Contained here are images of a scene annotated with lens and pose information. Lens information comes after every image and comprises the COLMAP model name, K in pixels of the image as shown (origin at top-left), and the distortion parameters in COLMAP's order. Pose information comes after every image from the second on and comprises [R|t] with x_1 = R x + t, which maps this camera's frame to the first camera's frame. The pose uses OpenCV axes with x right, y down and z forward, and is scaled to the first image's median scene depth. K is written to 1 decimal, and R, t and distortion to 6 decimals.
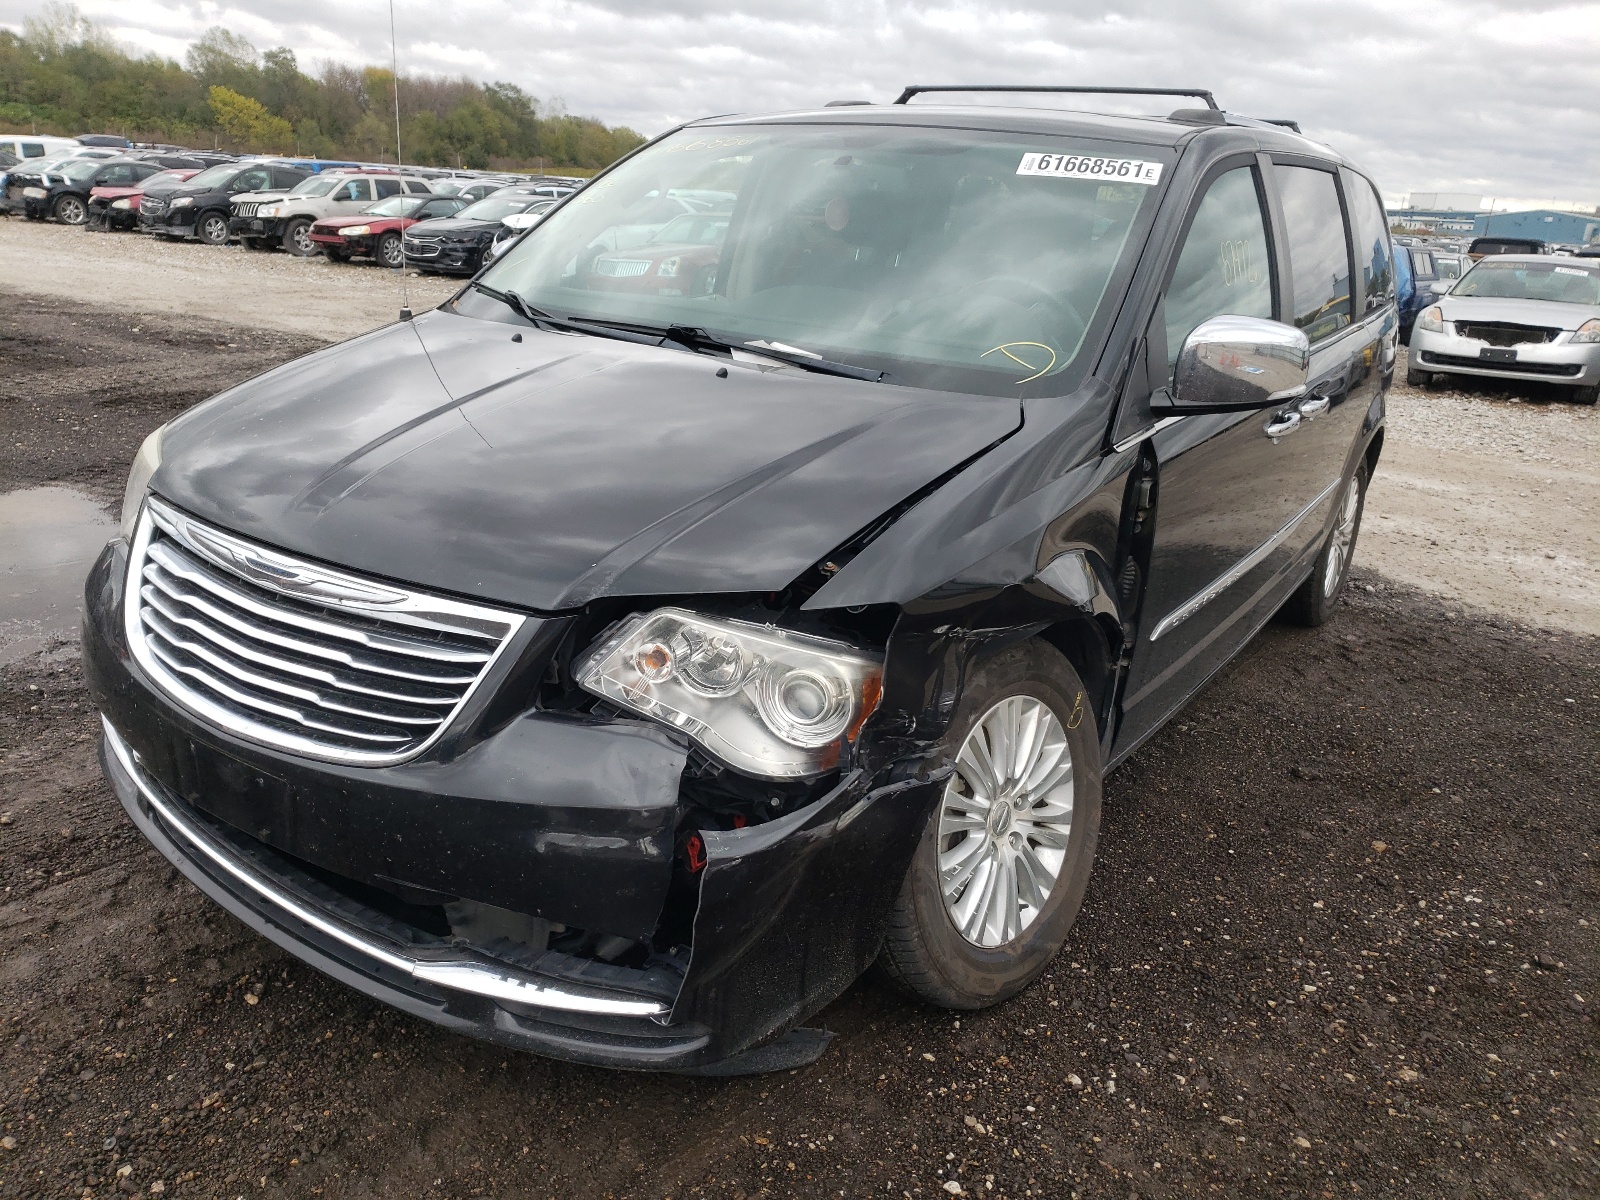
lens RADIAL K [[1224.9, 0, 806.1], [0, 1224.9, 605.7], [0, 0, 1]] dist [-0.009678, 0.003771]
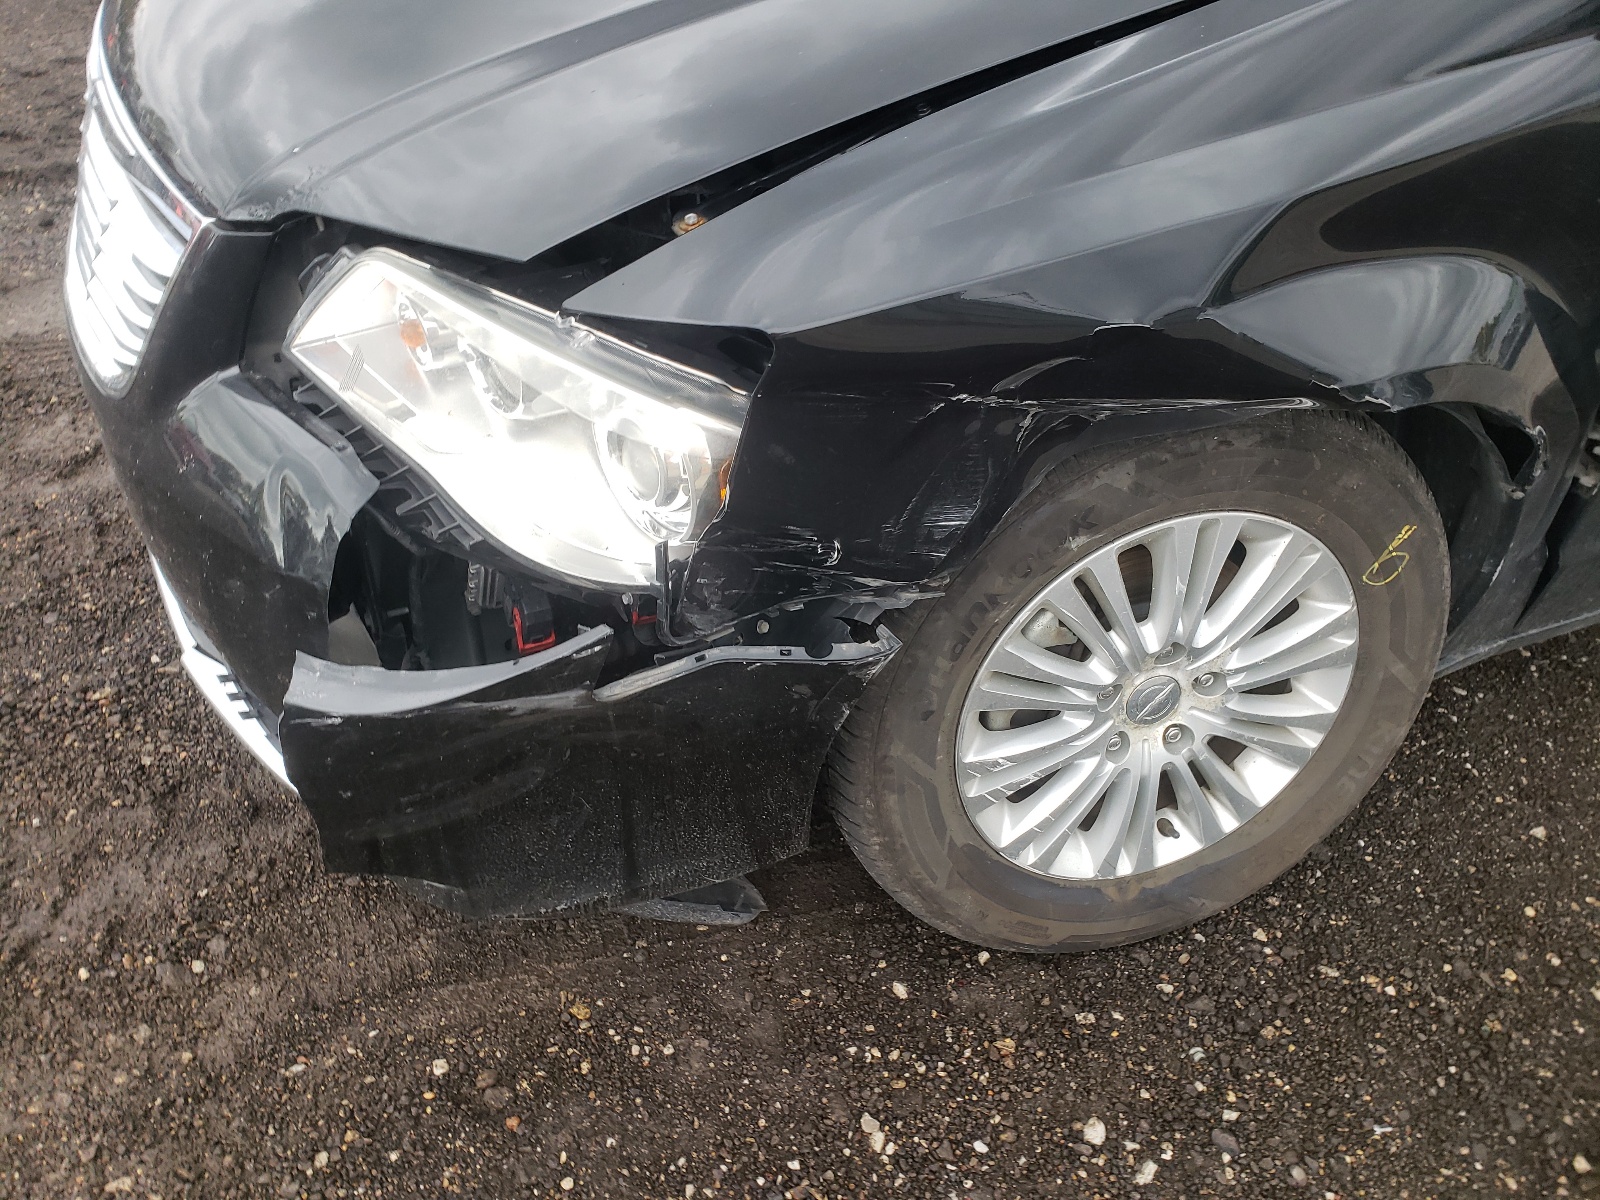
lens RADIAL K [[1224.9, 0, 796.7], [0, 1224.9, 586.7], [0, 0, 1]] dist [-0.009678, 0.003771]
pose [[0.830209, 0.325607, -0.452475, 0.274154], [-0.134820, 0.904866, 0.403784, -0.087601], [0.540904, -0.274222, 0.795126, 0.484450]]
